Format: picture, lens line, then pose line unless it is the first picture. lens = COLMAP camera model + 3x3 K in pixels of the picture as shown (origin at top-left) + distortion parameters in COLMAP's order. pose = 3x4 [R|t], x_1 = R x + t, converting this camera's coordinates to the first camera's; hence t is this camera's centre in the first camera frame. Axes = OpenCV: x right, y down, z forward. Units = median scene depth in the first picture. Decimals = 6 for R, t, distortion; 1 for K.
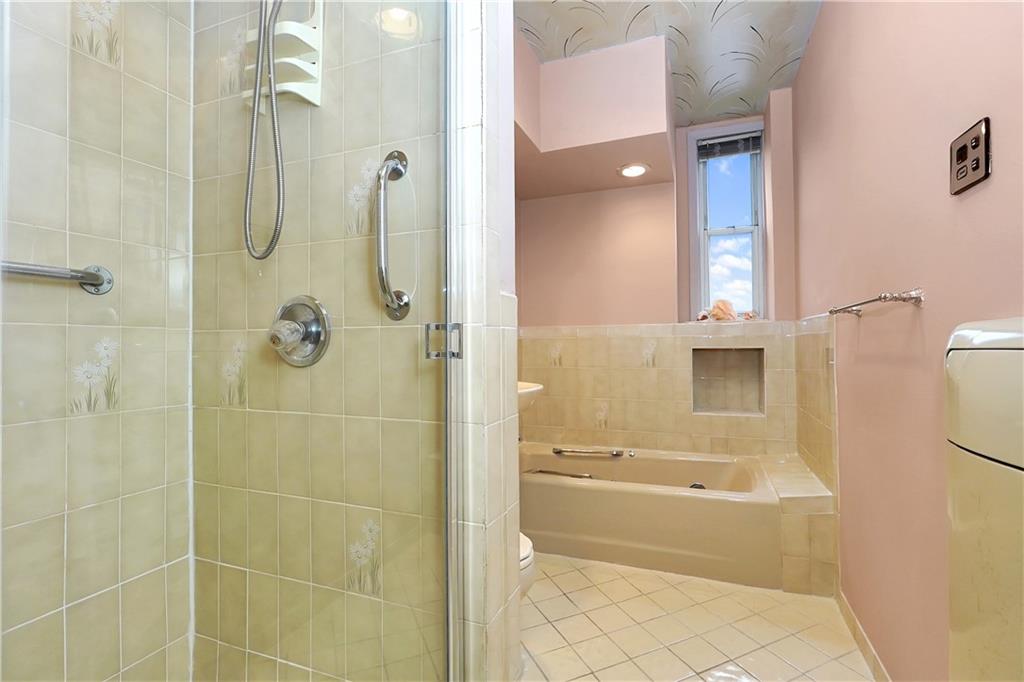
lens RADIAL K [[468.2, 0, 513.3], [0, 468.2, 341.7], [0, 0, 1]] dist [-0.022288, 0.010445]
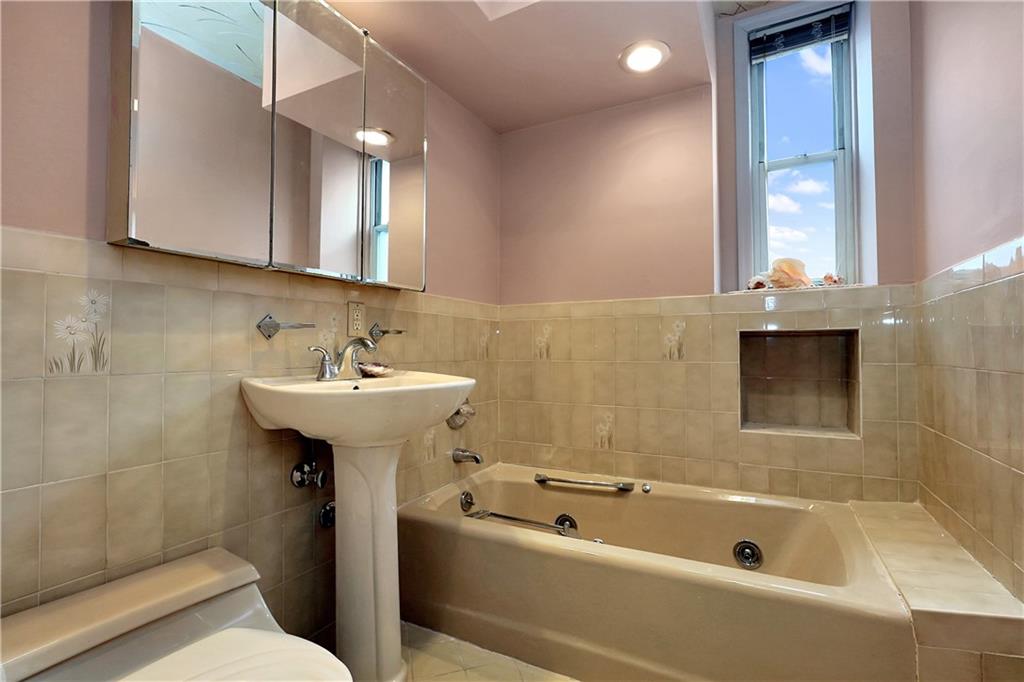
lens RADIAL K [[468.2, 0, 512.6], [0, 468.2, 342.0], [0, 0, 1]] dist [-0.022288, 0.010445]
pose [[0.993409, 0.003900, -0.114556, 0.135446], [-0.005514, 0.999890, -0.013778, 0.038606], [0.114490, 0.014319, 0.993321, 0.300164]]
